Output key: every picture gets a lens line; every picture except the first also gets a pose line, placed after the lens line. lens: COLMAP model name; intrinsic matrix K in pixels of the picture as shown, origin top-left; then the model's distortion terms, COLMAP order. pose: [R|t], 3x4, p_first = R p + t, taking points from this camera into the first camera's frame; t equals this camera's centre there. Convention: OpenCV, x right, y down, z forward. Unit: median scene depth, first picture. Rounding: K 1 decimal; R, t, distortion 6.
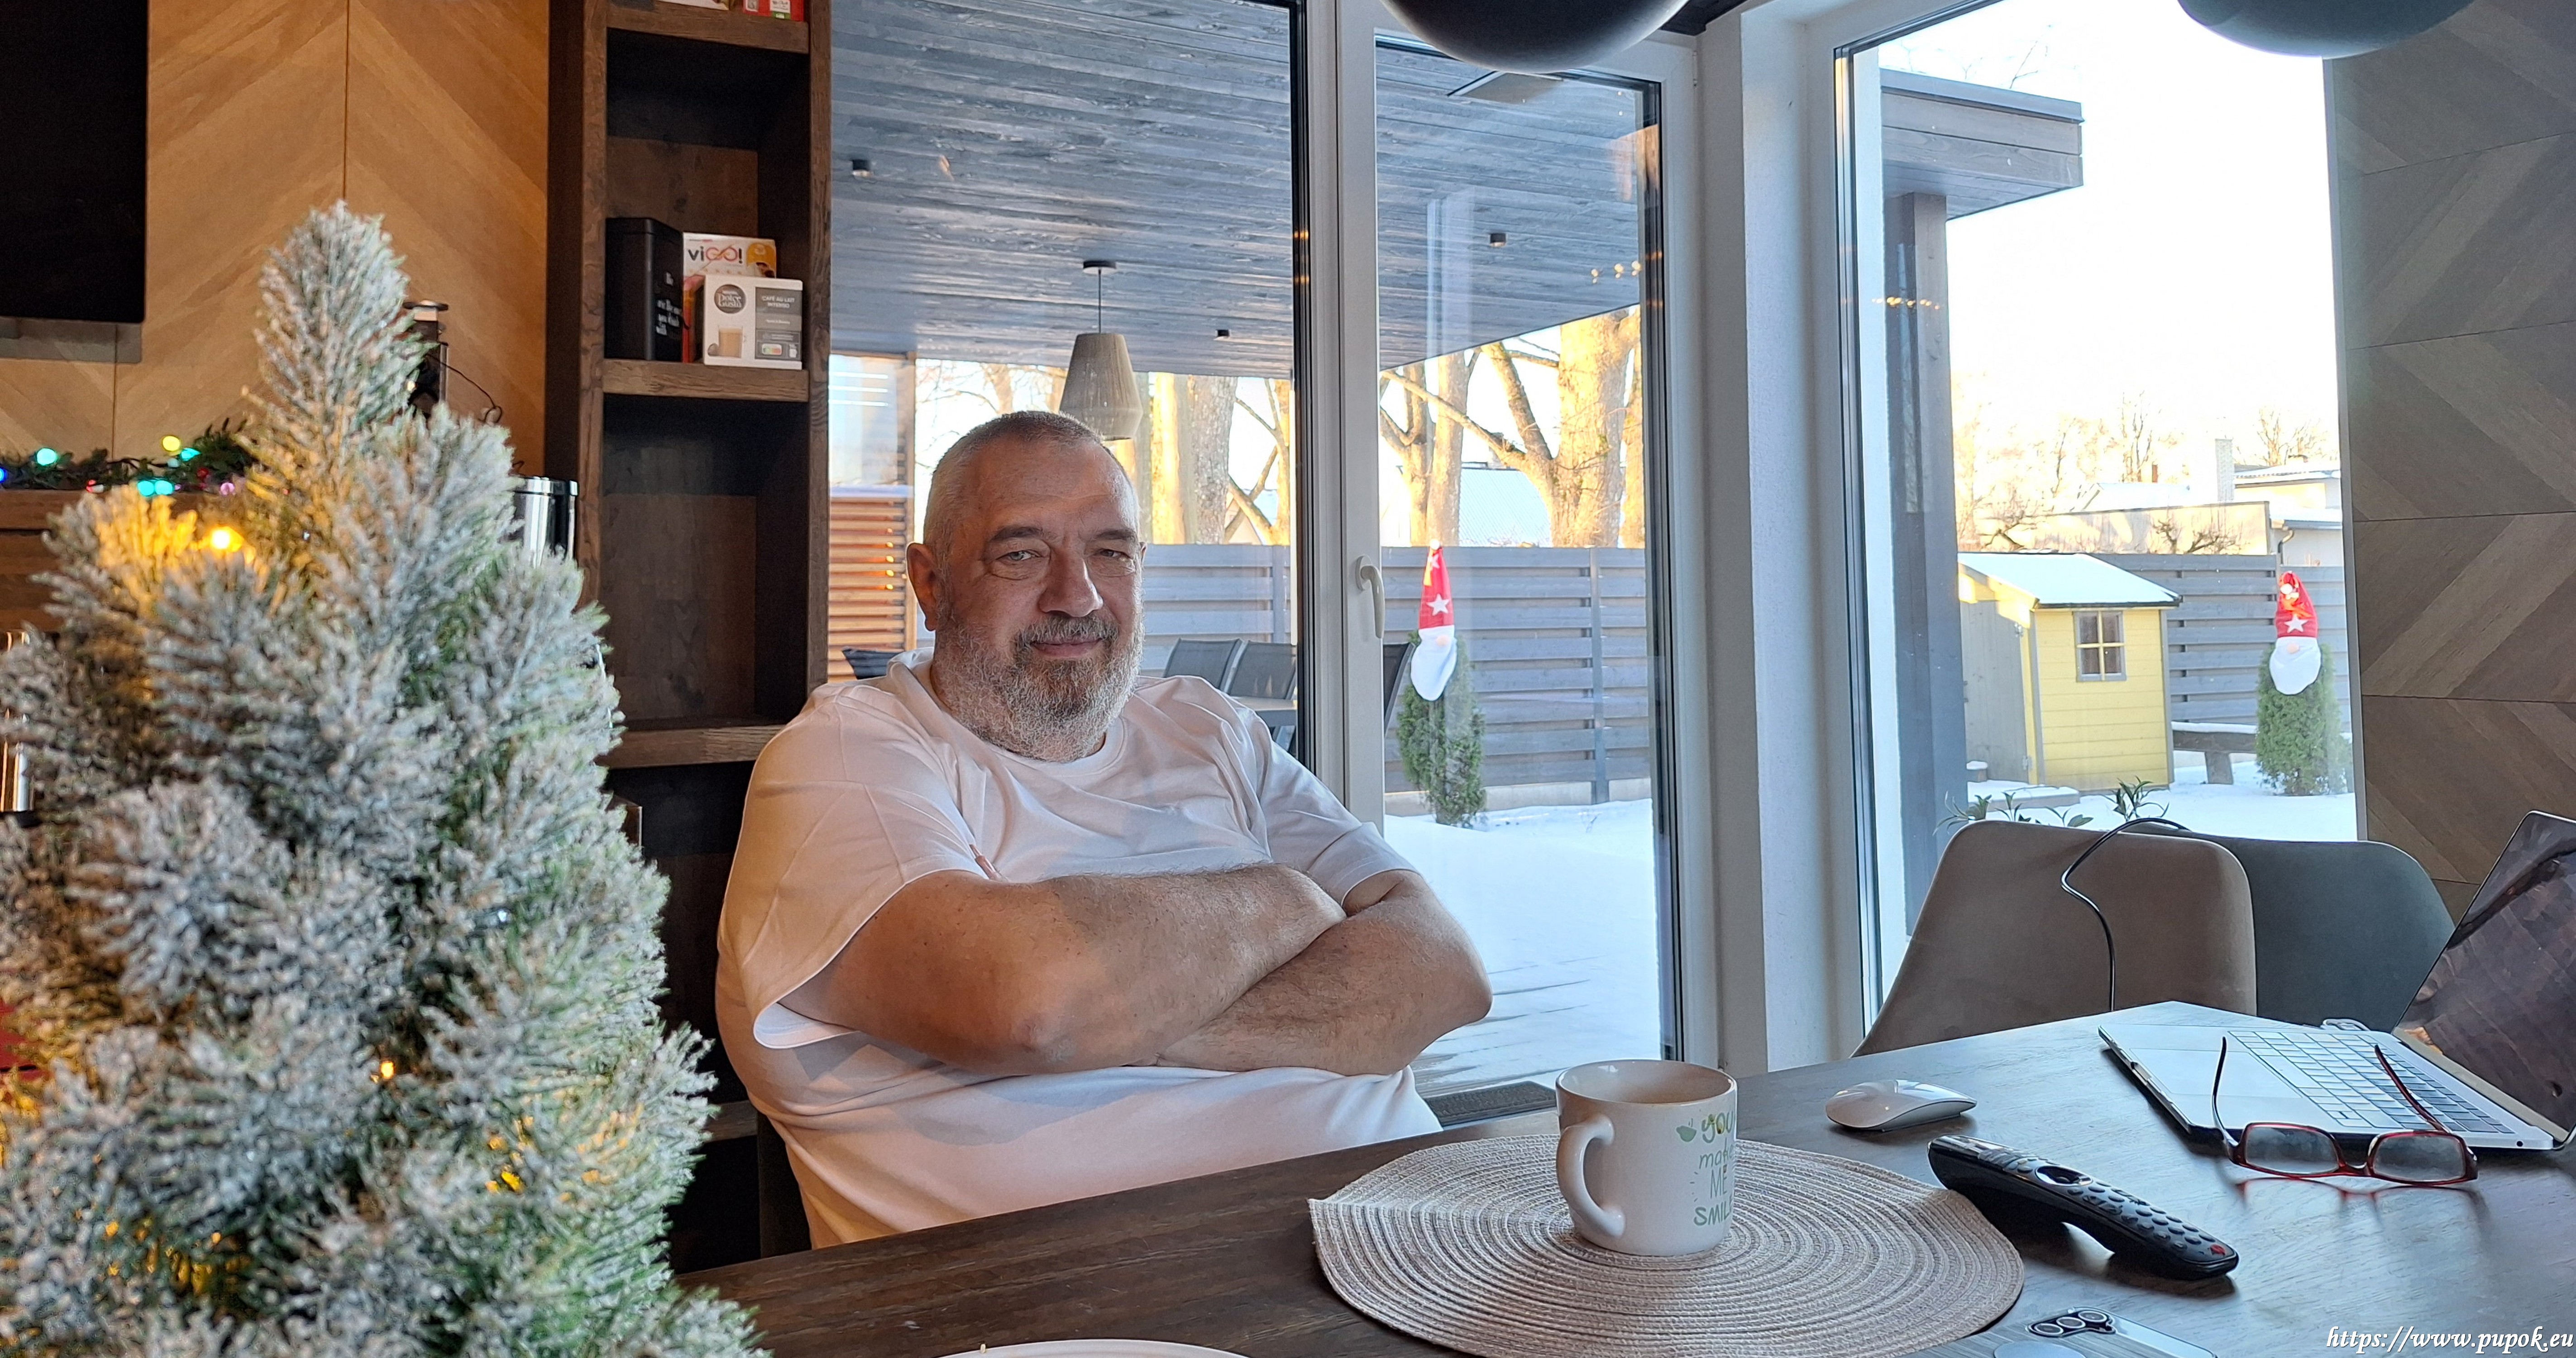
lens RADIAL K [[1850.8, 0, 1322.9], [0, 1850.8, 493.6], [0, 0, 1]] dist [0.124471, -0.190311]
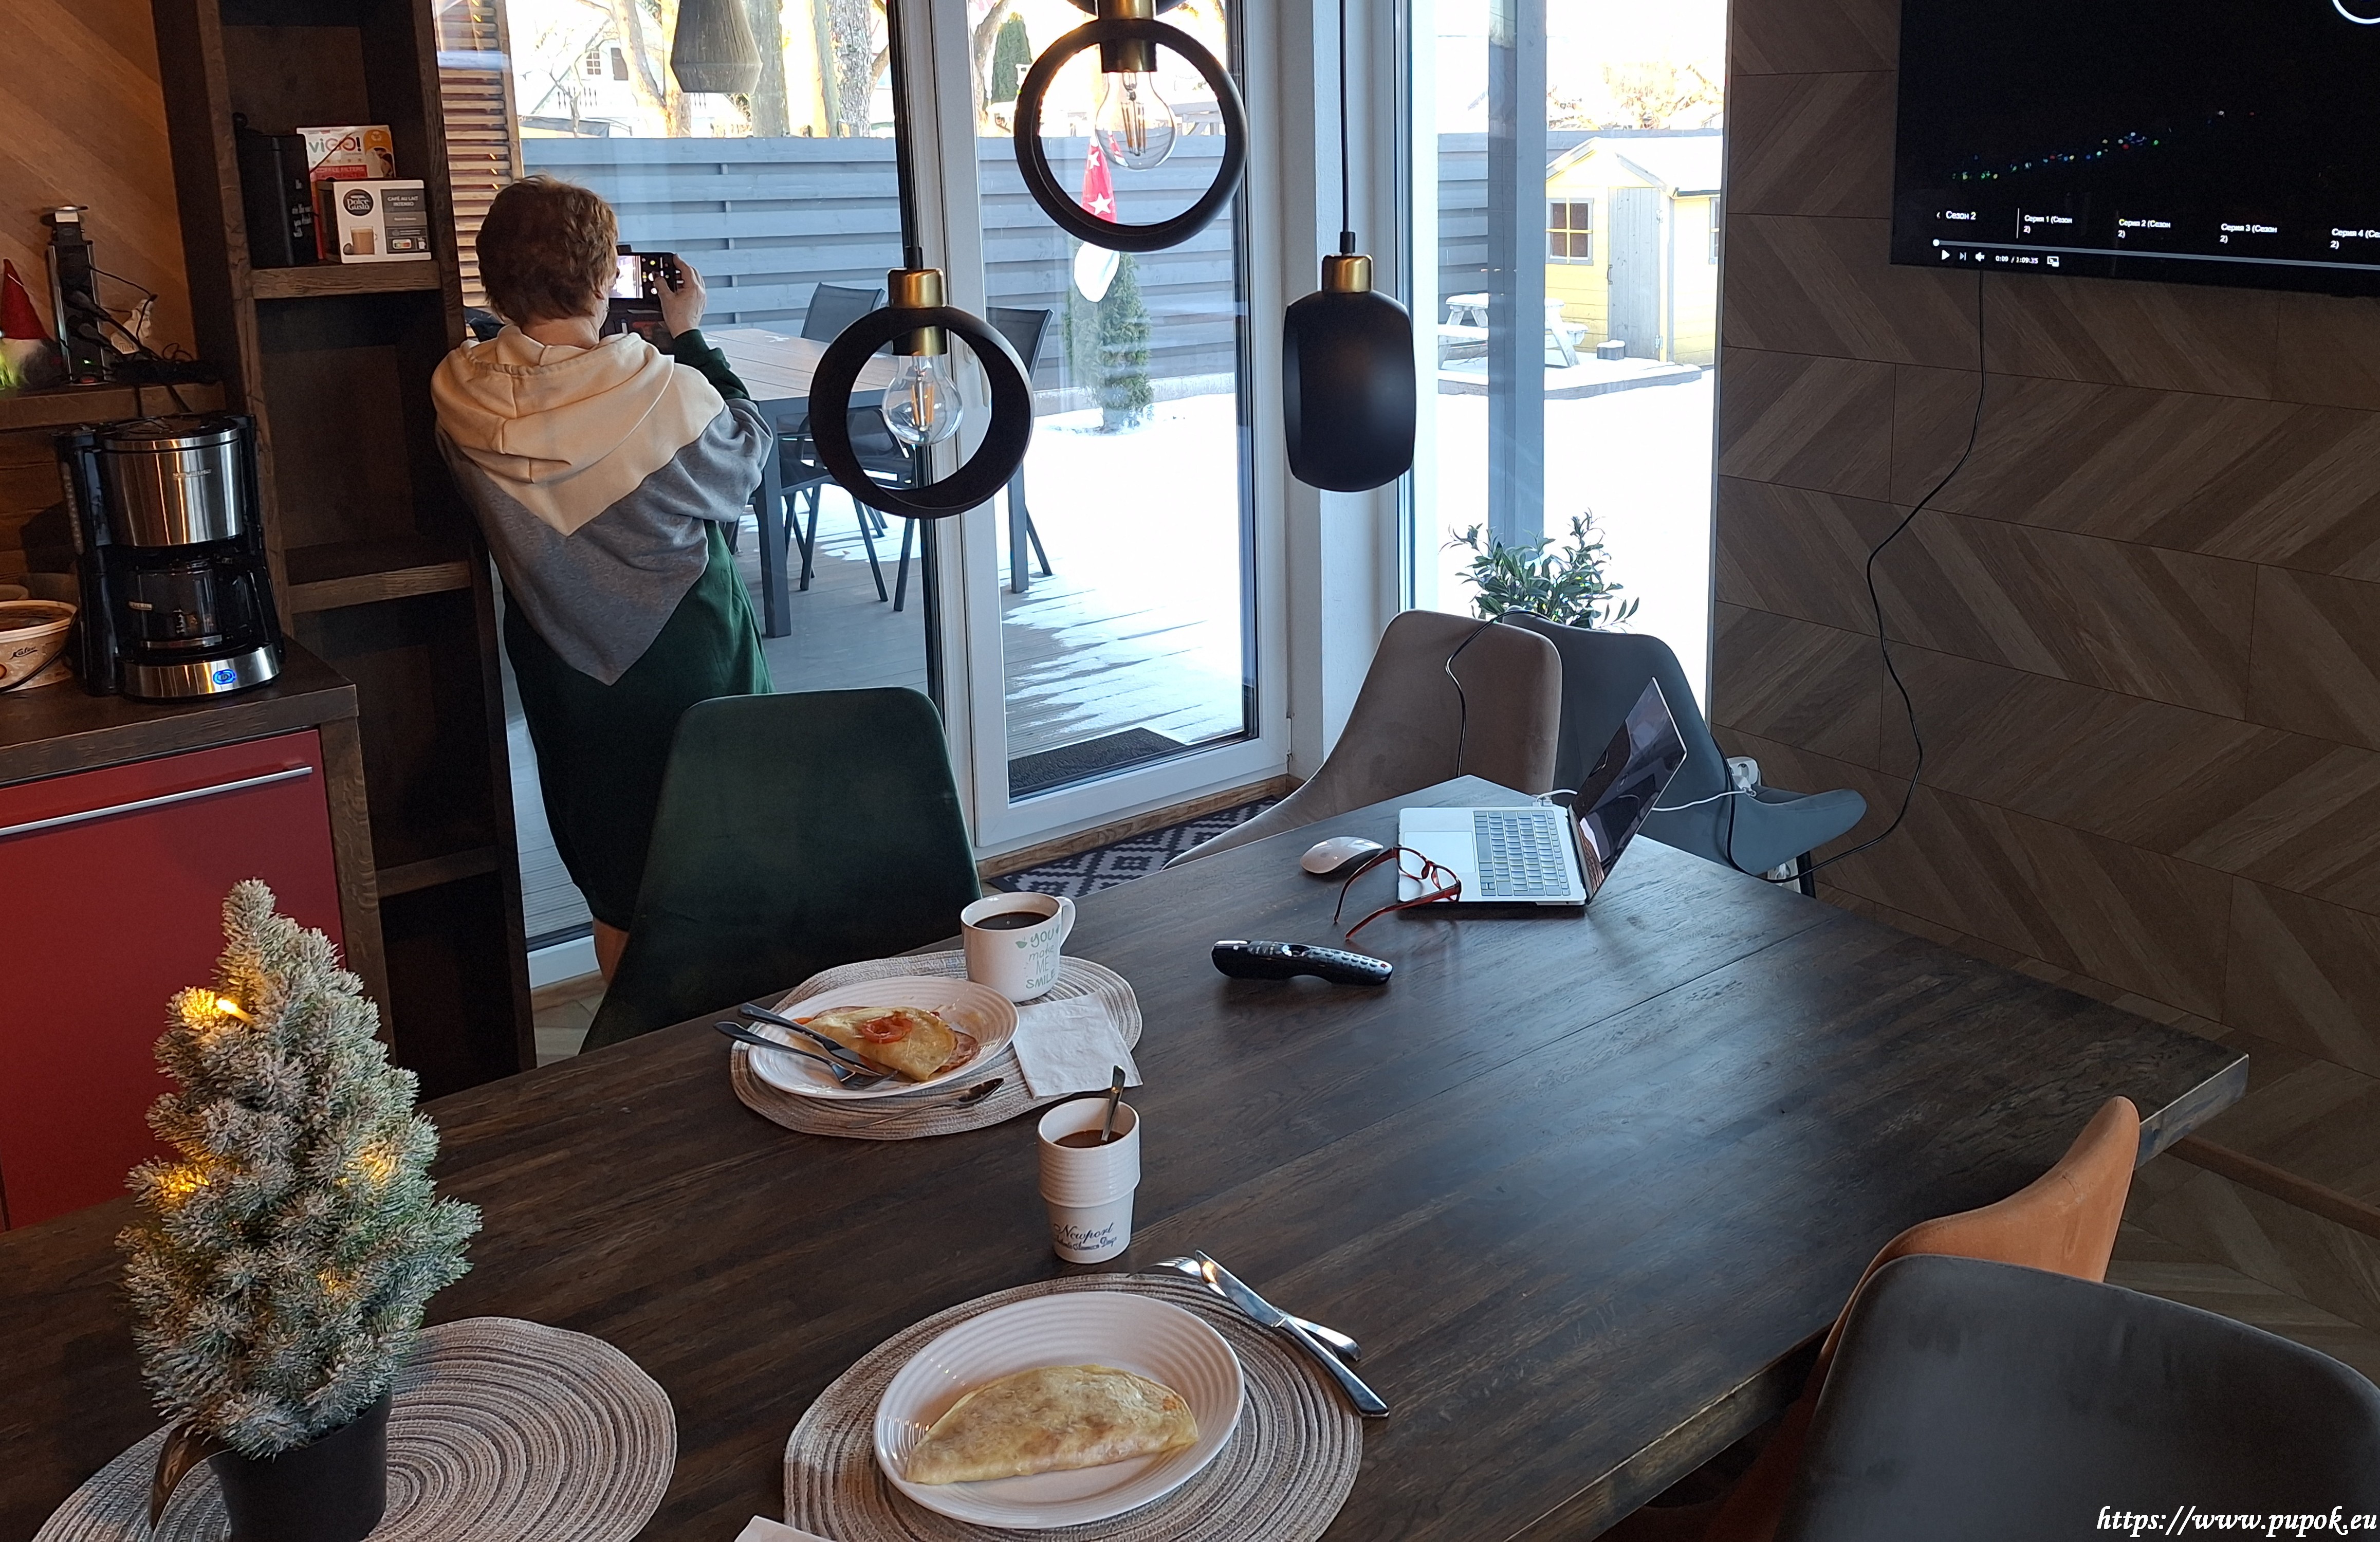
lens RADIAL K [[1963.9, 0, 1394.7], [0, 1963.9, 516.9], [0, 0, 1]] dist [0.106929, -0.132311]
pose [[0.981373, -0.034350, 0.189015, 0.059806], [-0.015262, 0.966835, 0.254947, -0.223309], [-0.191503, -0.253083, 0.948301, -0.300505]]
